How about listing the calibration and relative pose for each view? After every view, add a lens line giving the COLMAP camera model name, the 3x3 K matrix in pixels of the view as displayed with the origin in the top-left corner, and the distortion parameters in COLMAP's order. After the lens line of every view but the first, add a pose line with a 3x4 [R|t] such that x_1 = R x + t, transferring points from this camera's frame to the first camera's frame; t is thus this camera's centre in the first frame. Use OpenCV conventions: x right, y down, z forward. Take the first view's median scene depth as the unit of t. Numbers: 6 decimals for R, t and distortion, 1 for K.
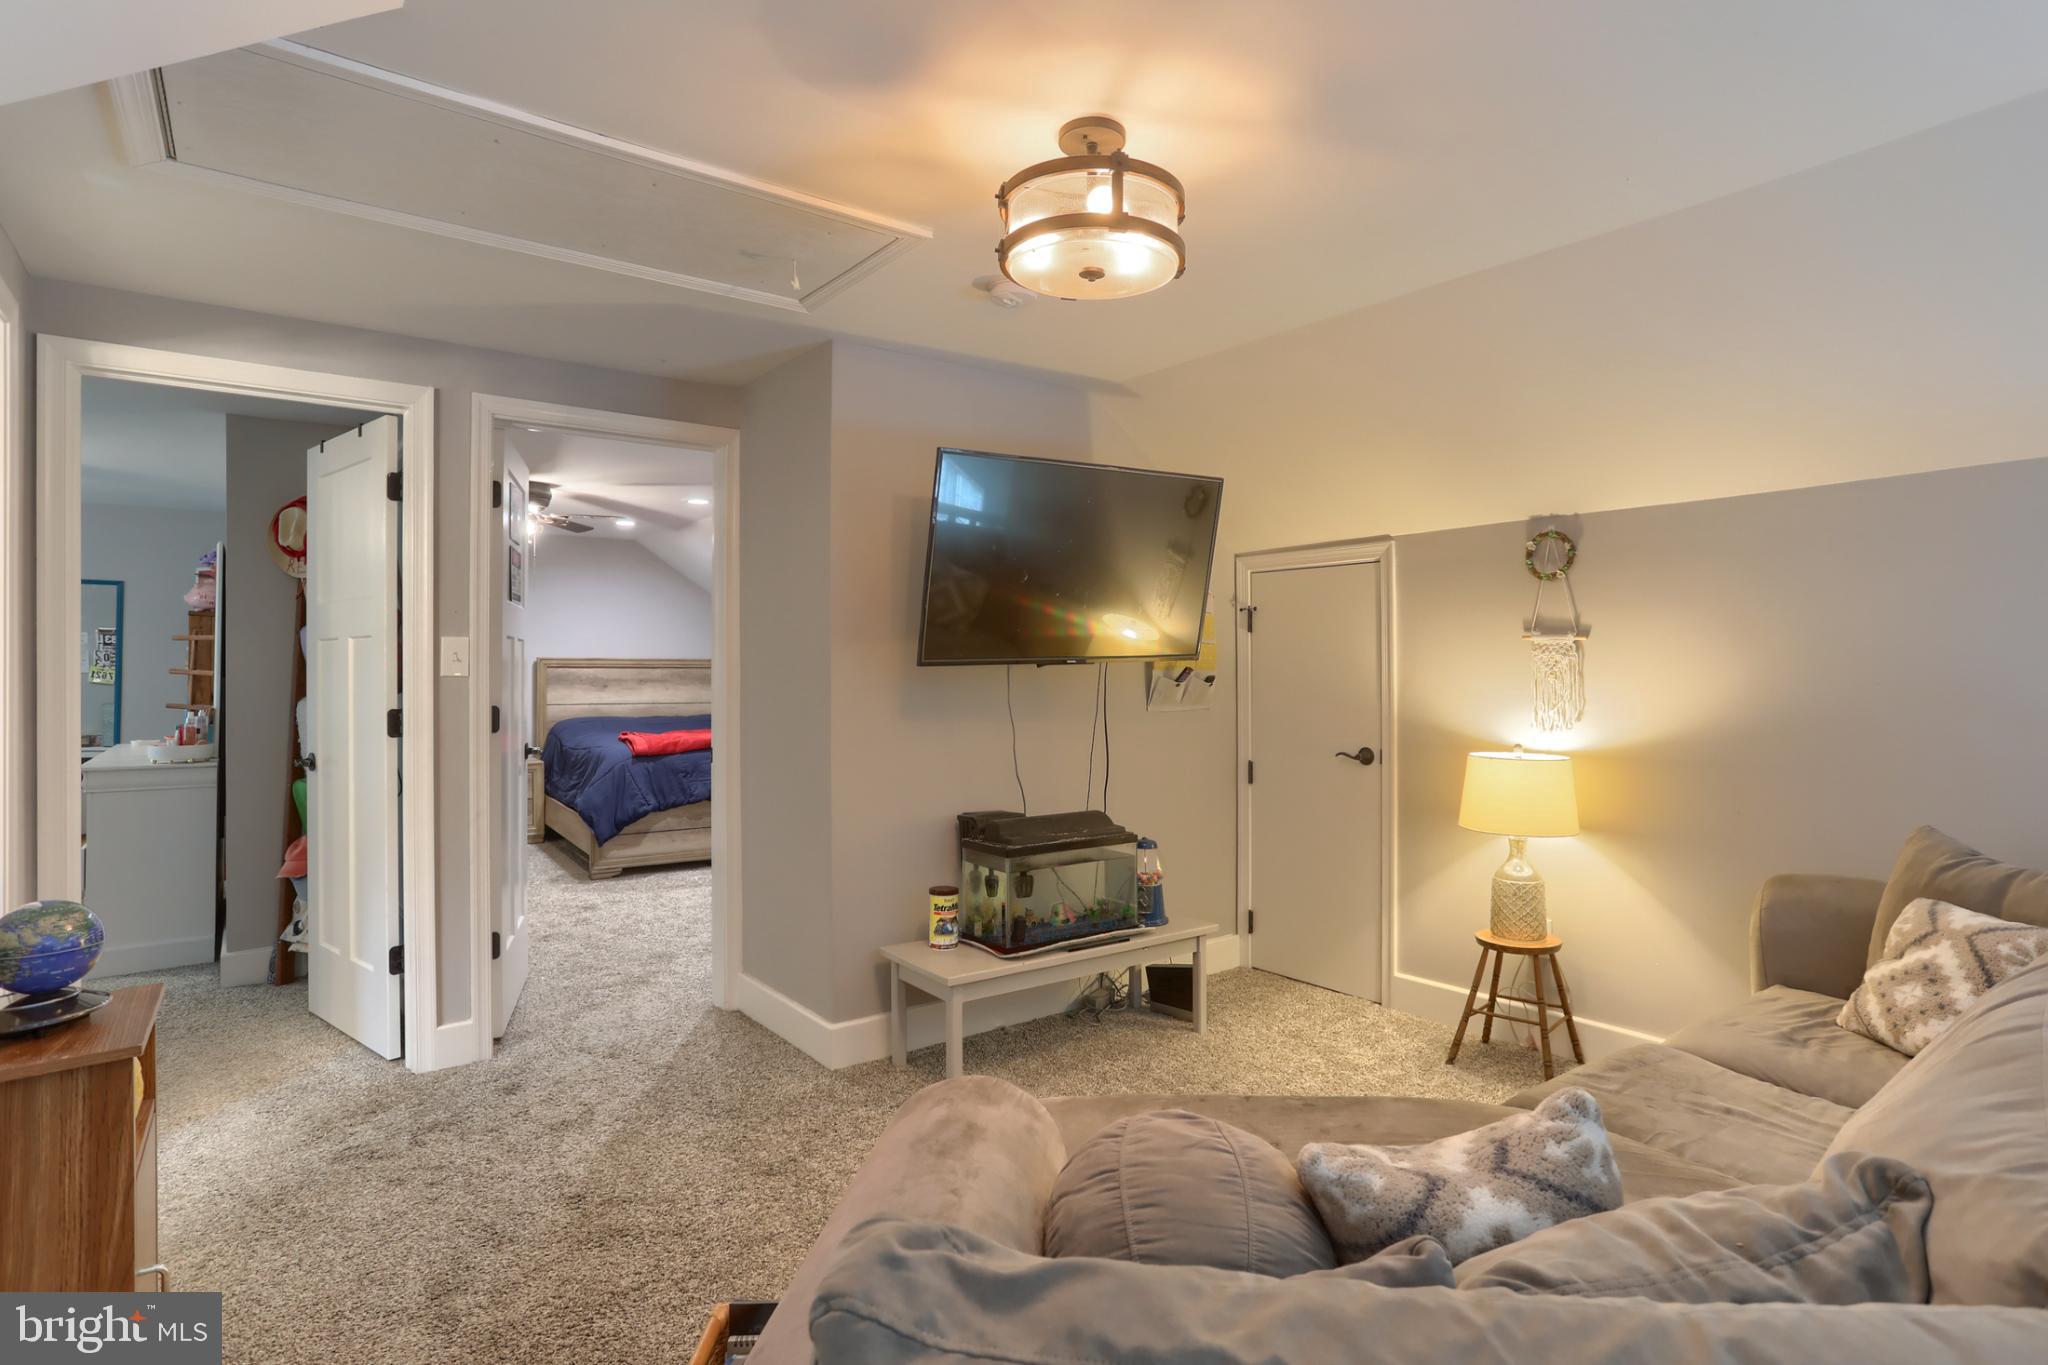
lens RADIAL K [[1053.1, 0, 1025.3], [0, 1053.1, 679.2], [0, 0, 1]] dist [-0.024270, 0.015290]
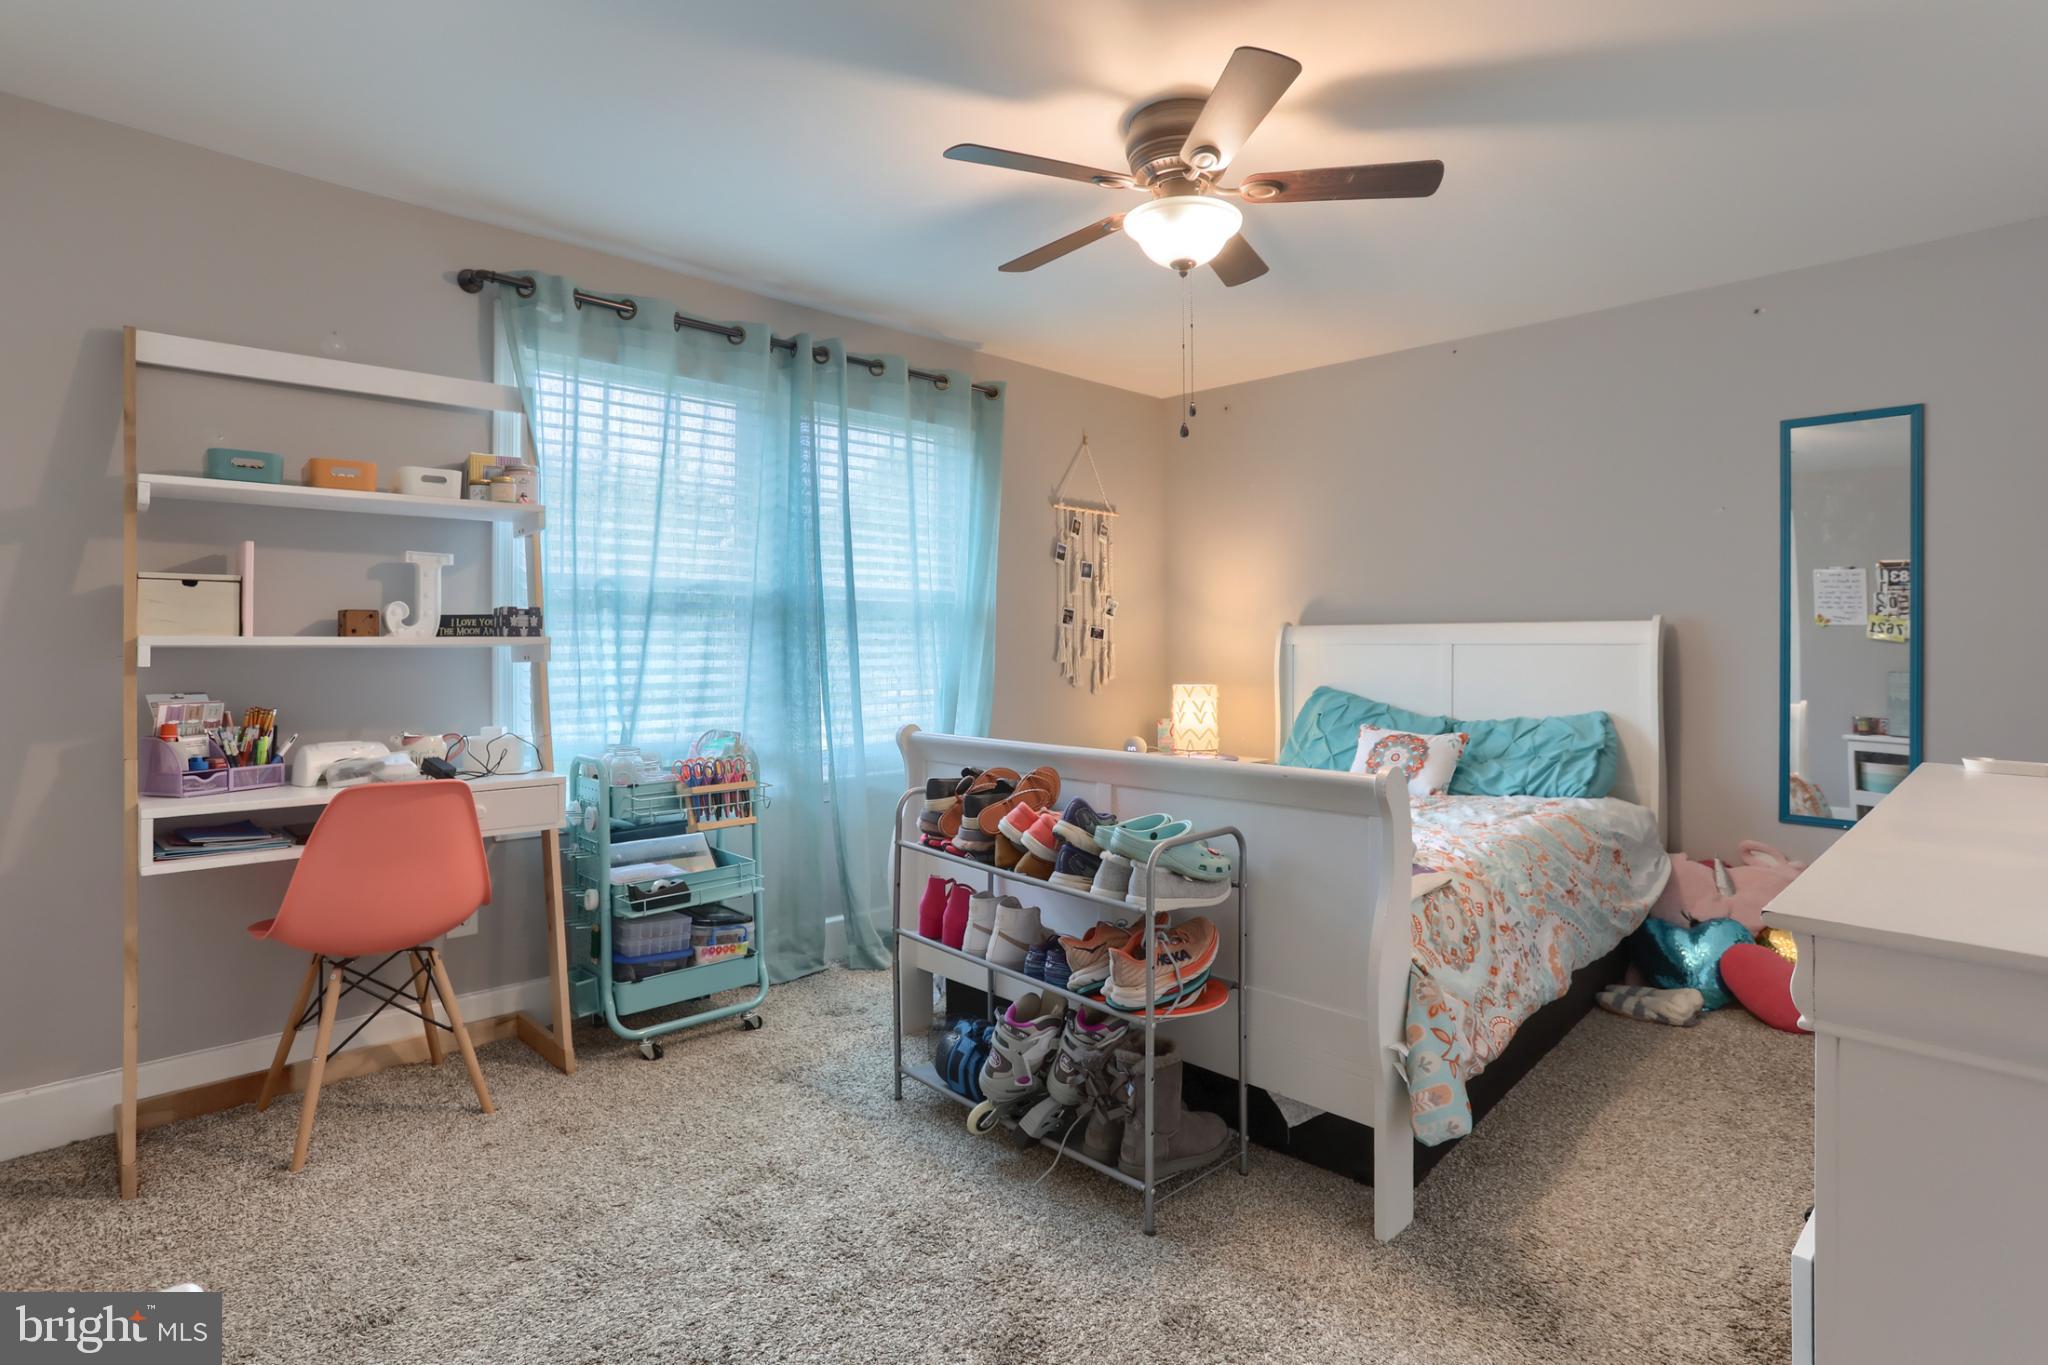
lens RADIAL K [[1053.1, 0, 1023.7], [0, 1053.1, 684.7], [0, 0, 1]] dist [-0.024270, 0.015290]
pose [[0.149112, -0.010498, -0.988765, -0.426595], [0.010051, 0.999908, -0.009101, 0.026293], [0.988769, -0.008581, 0.149204, 0.487251]]
